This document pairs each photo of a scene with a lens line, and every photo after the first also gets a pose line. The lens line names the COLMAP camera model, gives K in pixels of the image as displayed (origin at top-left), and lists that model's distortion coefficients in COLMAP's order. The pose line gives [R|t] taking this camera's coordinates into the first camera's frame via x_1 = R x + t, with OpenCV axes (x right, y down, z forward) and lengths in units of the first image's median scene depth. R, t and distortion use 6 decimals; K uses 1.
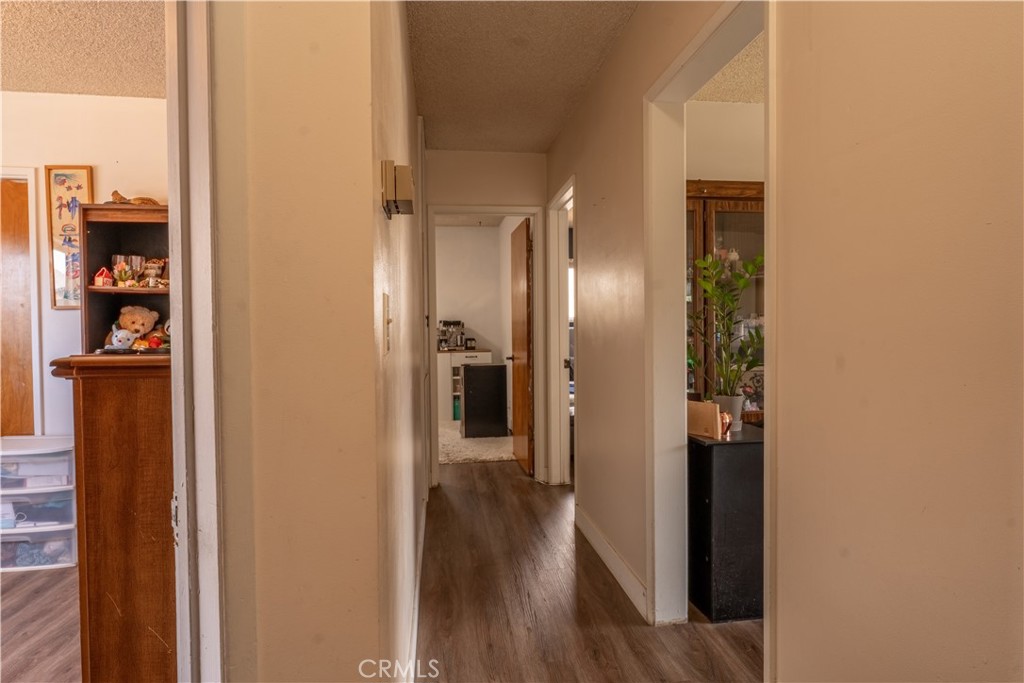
lens RADIAL K [[560.8, 0, 512.2], [0, 560.8, 341.0], [0, 0, 1]] dist [-0.002472, 0.001851]
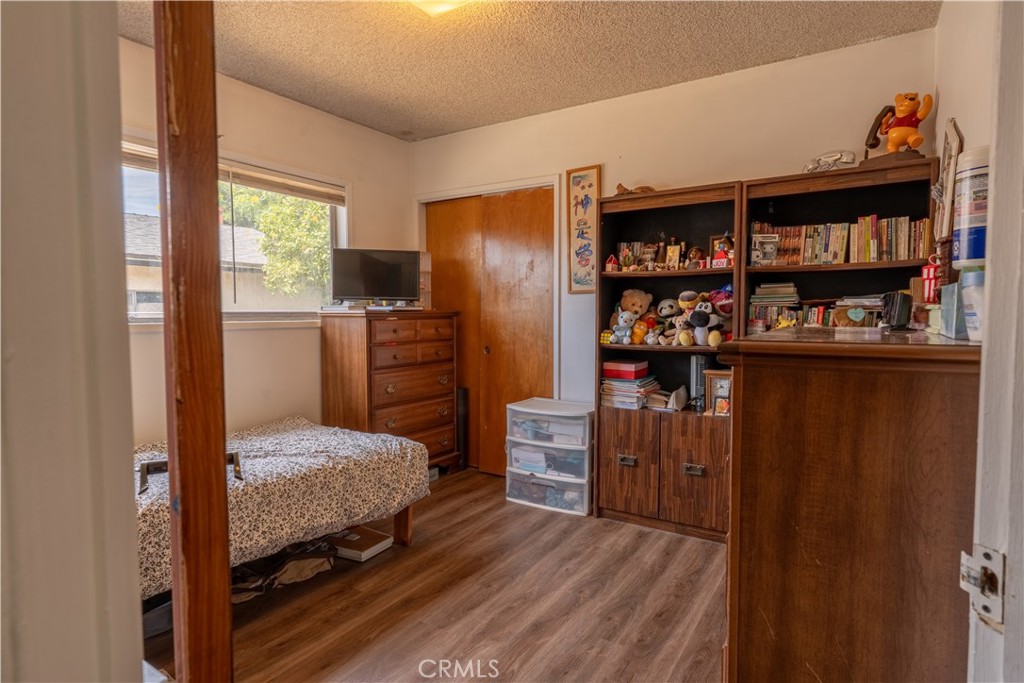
lens RADIAL K [[560.8, 0, 517.2], [0, 560.8, 340.9], [0, 0, 1]] dist [-0.002472, 0.001851]
pose [[0.769430, 0.036248, -0.637702, -0.167901], [-0.015768, 0.999162, 0.037769, -0.000210], [0.638536, -0.019006, 0.769357, 0.028708]]
